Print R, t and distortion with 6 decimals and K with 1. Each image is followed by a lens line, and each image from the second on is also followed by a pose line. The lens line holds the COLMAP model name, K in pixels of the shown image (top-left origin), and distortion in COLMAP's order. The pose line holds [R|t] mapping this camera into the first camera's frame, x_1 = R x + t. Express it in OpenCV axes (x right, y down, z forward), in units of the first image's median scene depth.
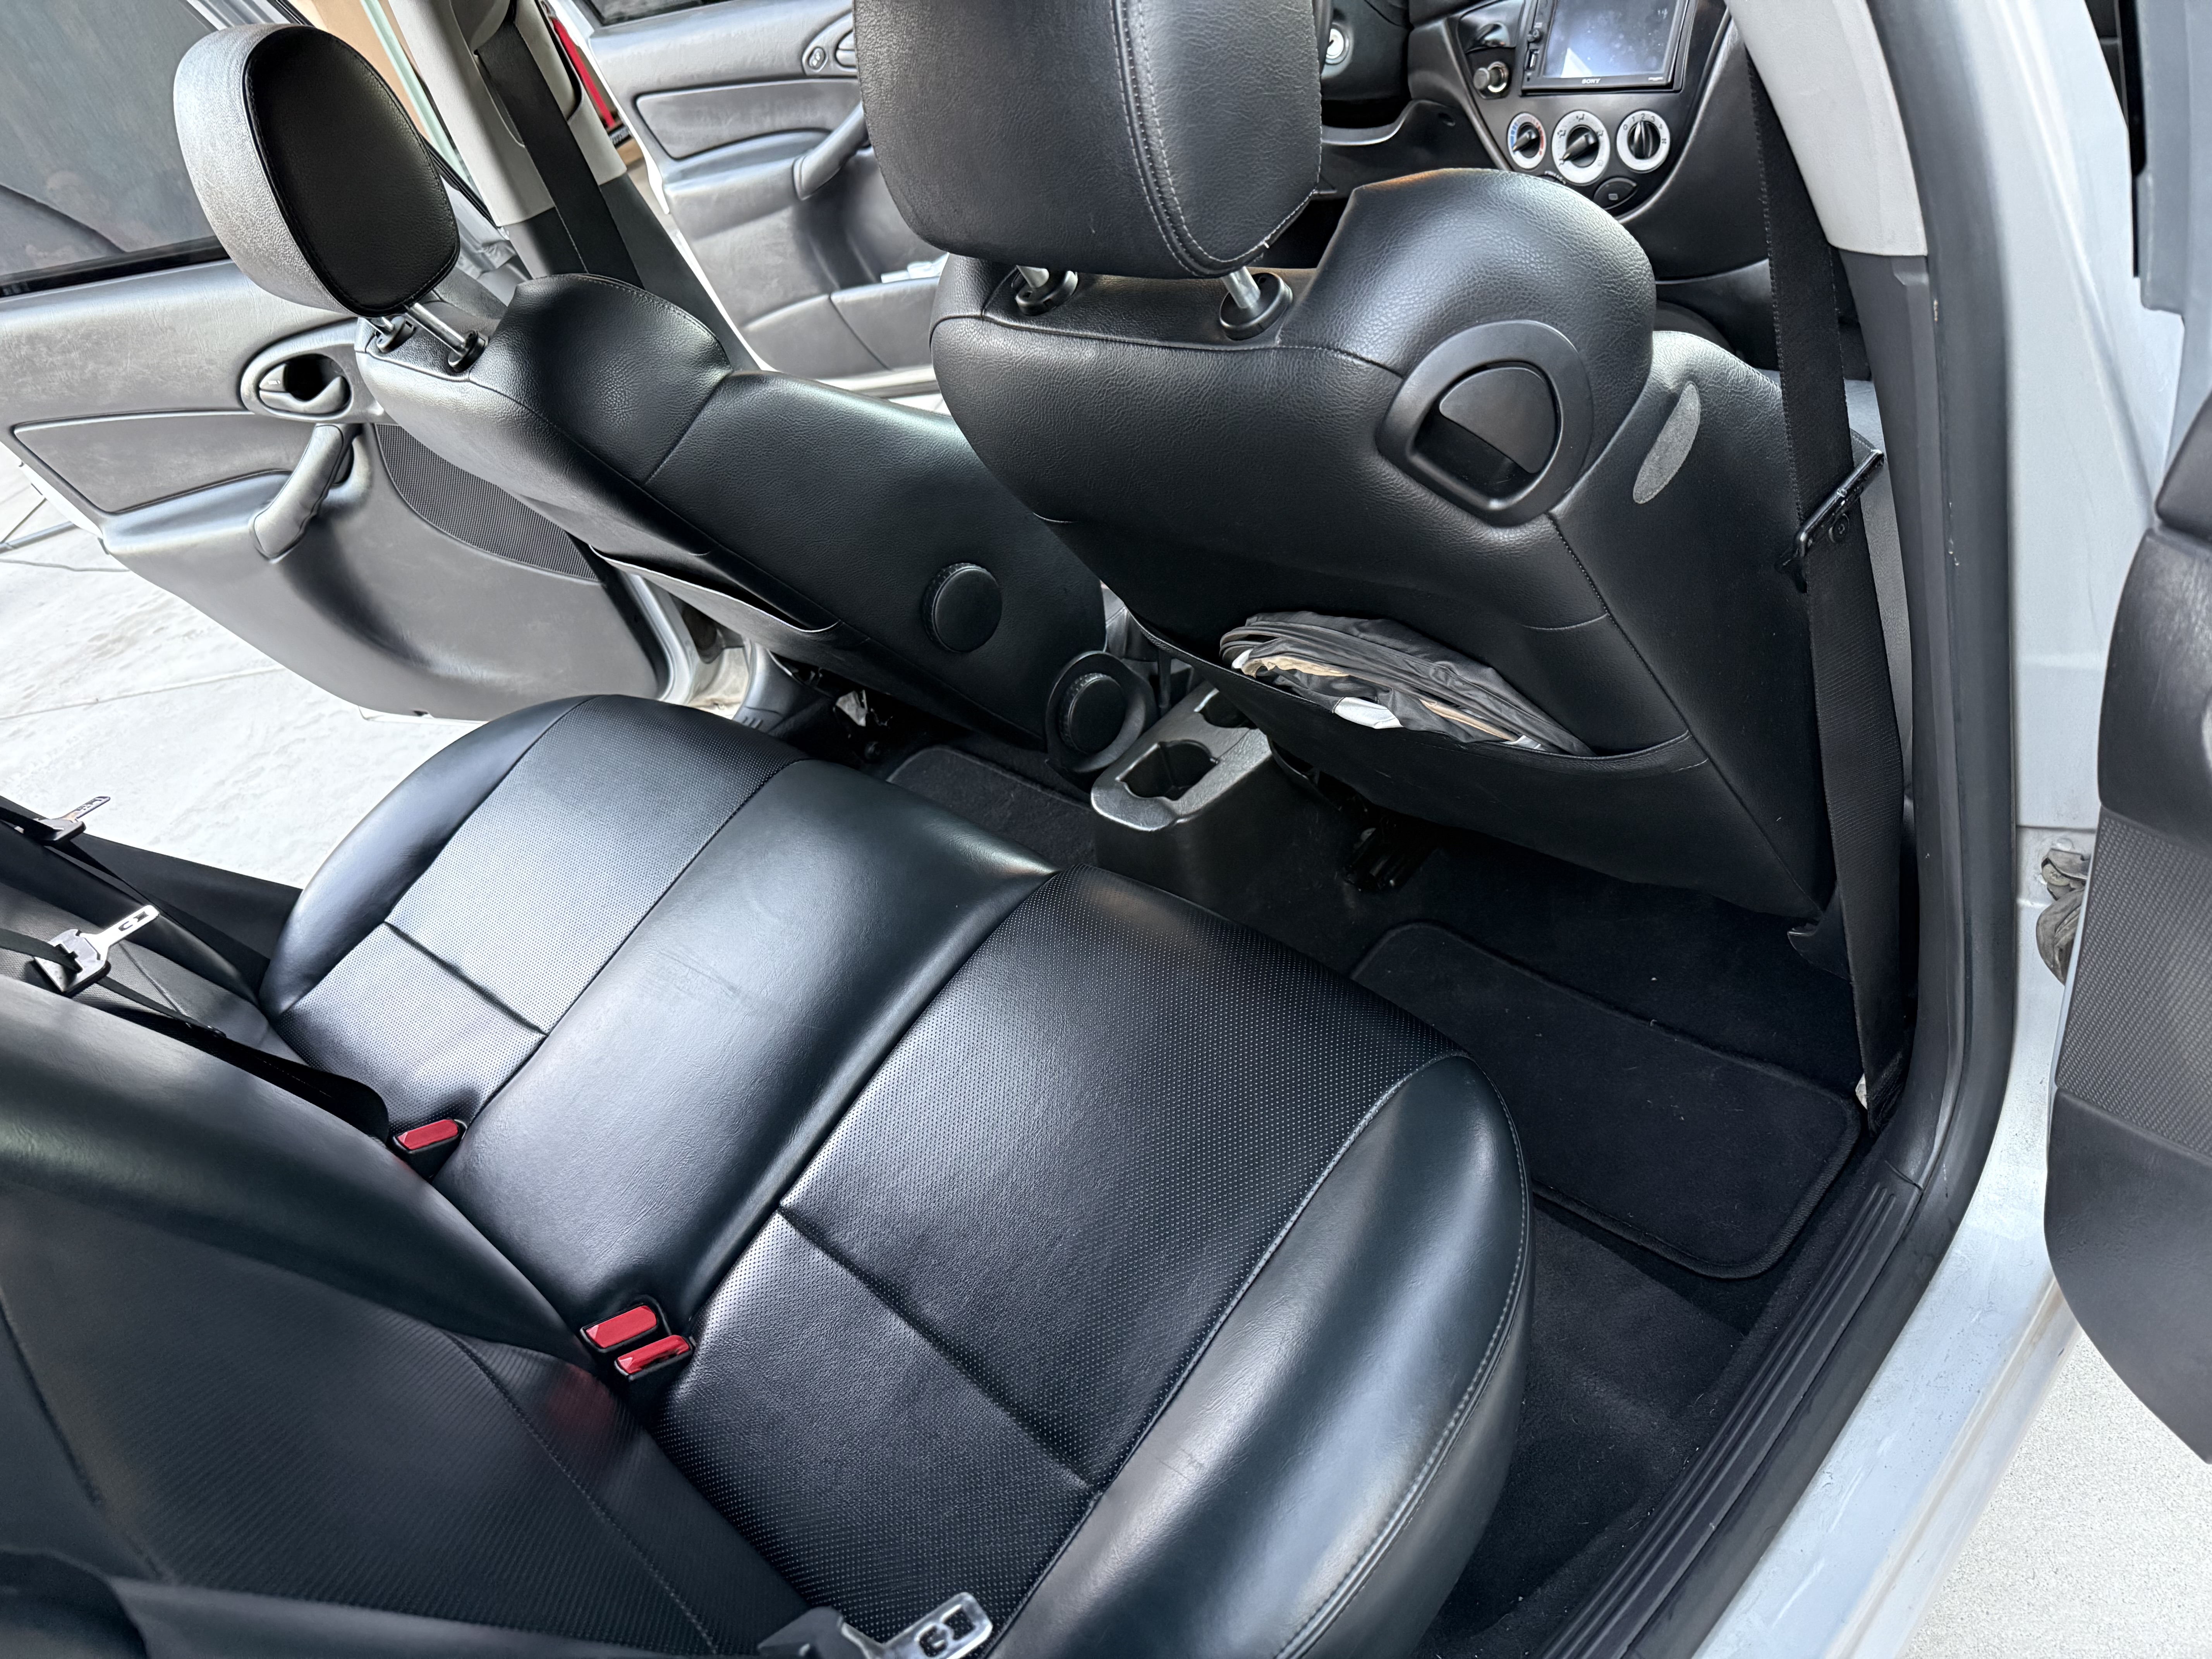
lens RADIAL K [[1531.0, 0, 1138.5], [0, 1531.0, 830.9], [0, 0, 1]] dist [0.022100, -0.003794]
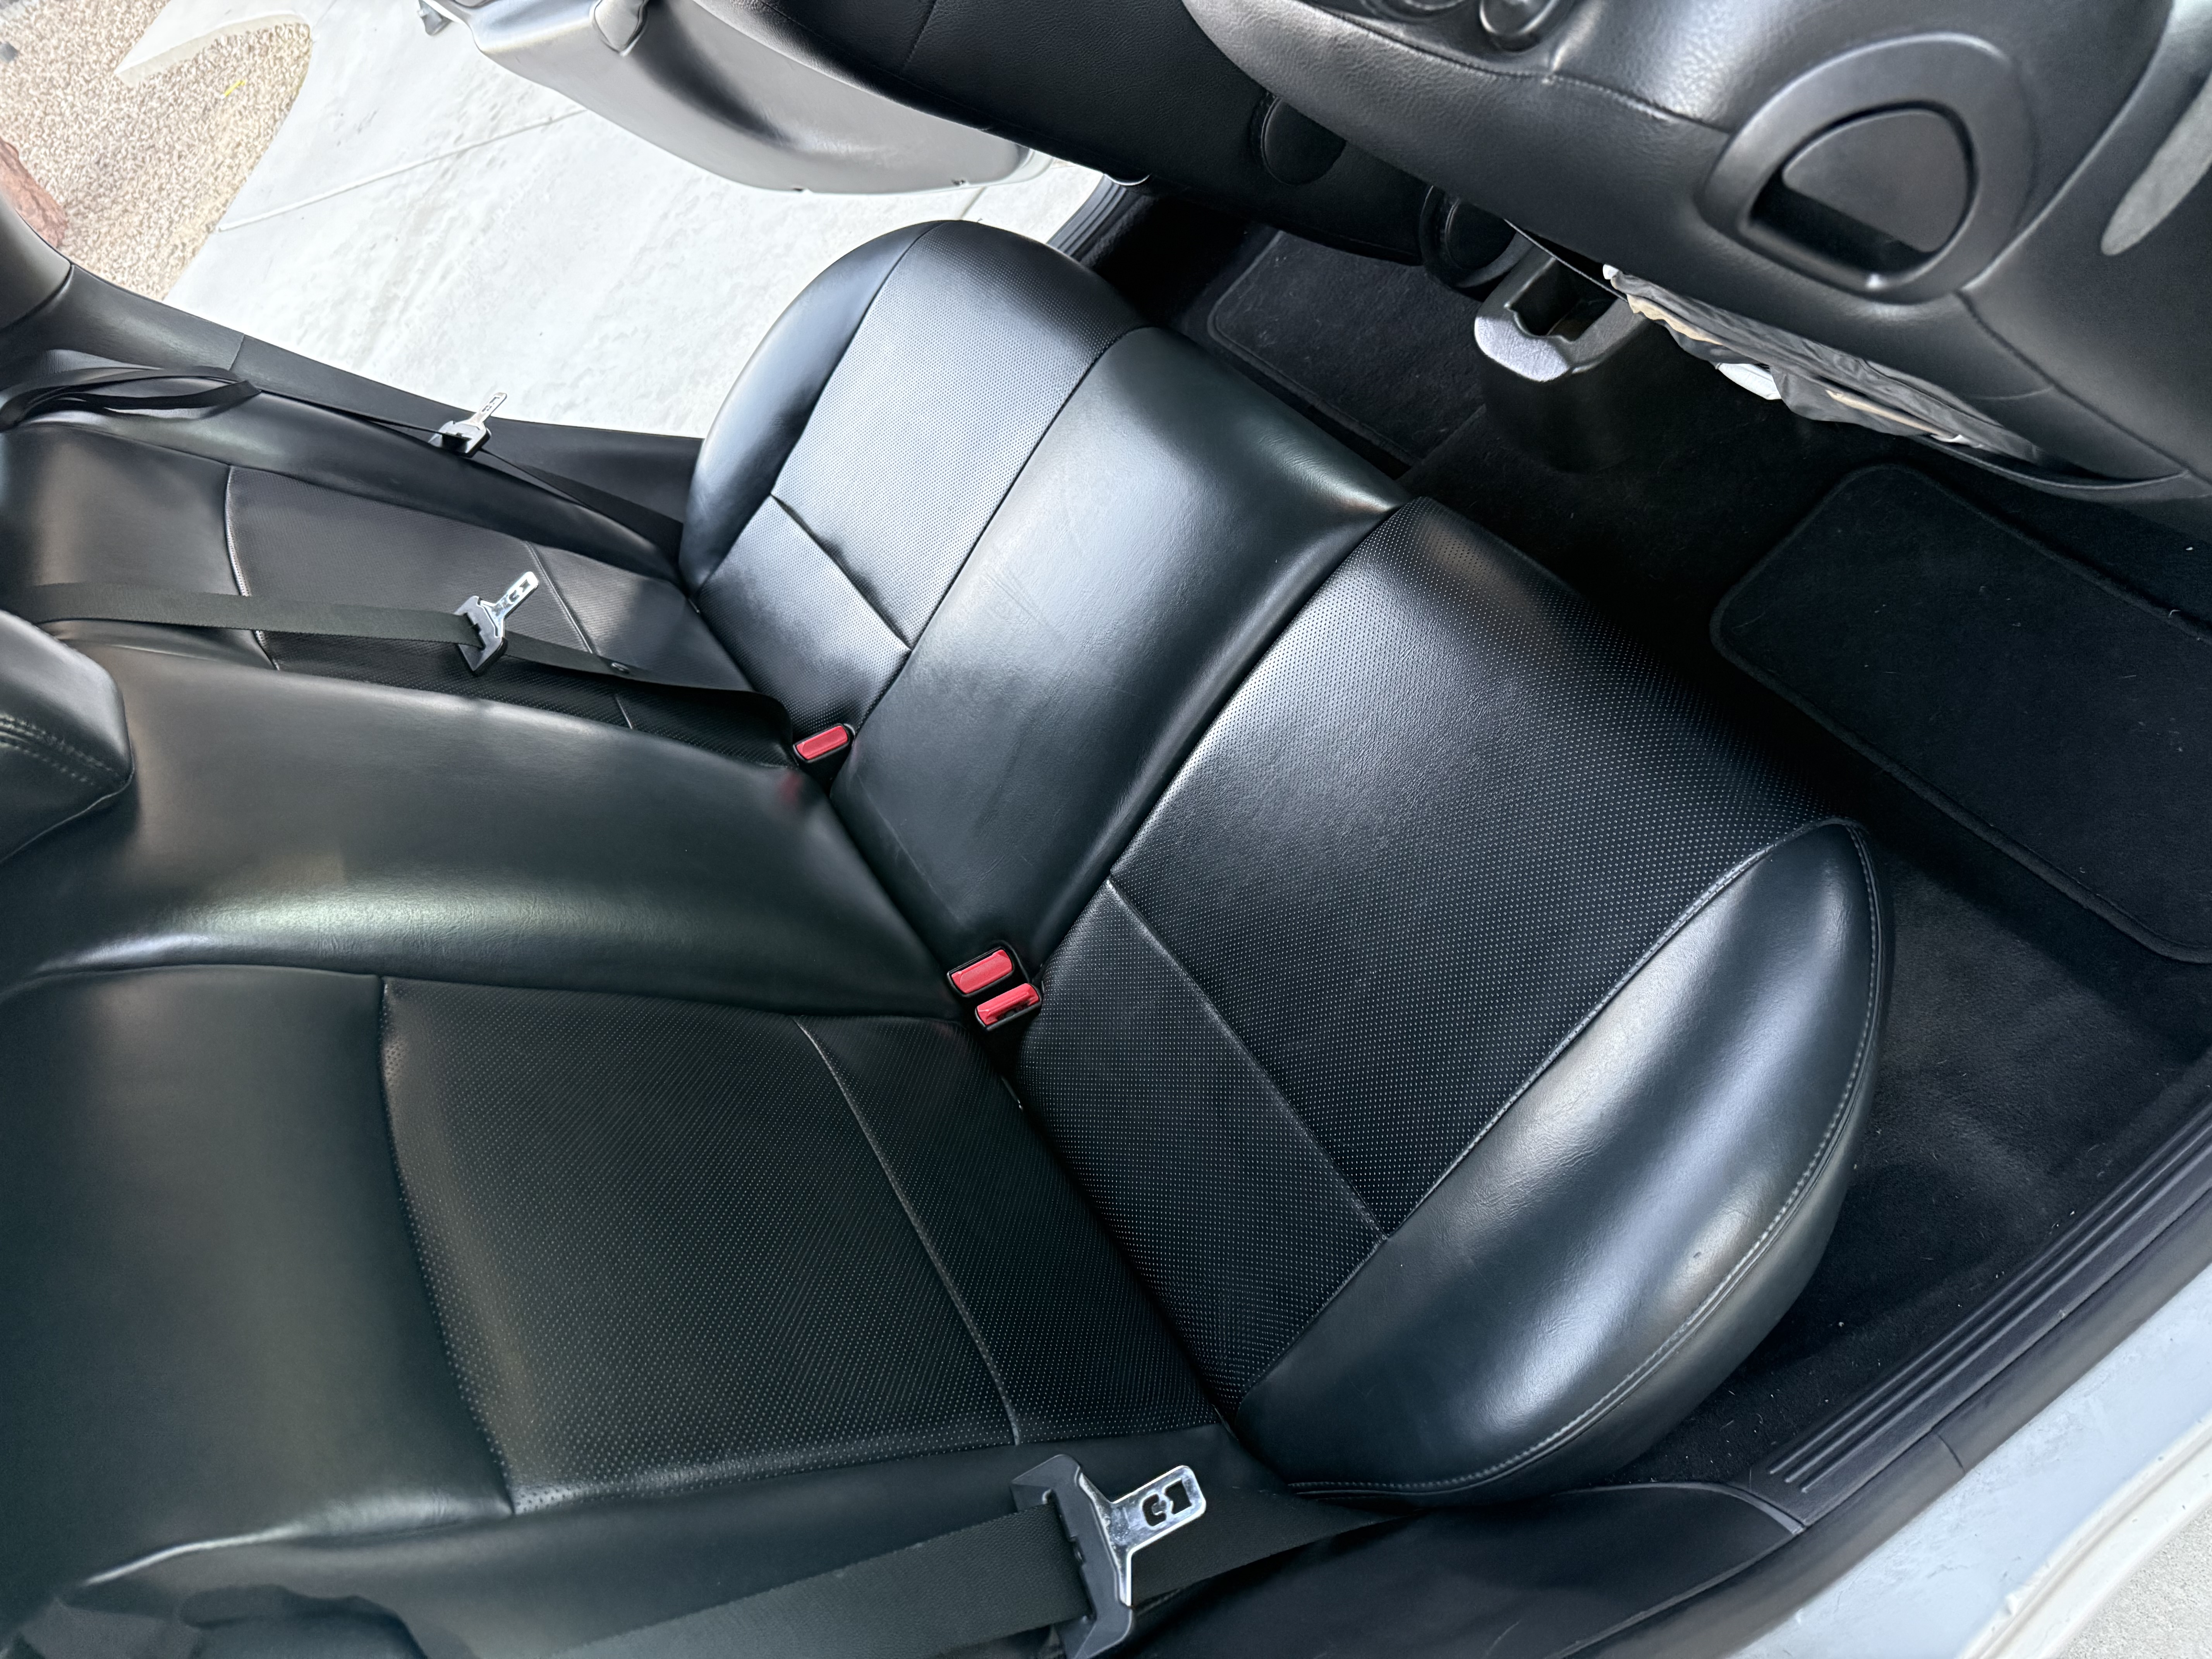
lens RADIAL K [[1550.1, 0, 1157.2], [0, 1550.1, 831.8], [0, 0, 1]] dist [0.088010, -0.130011]
pose [[0.956649, 0.046480, -0.287510, 0.081735], [0.078355, 0.909711, 0.407782, -0.180786], [0.280505, -0.412632, 0.866633, 0.107639]]
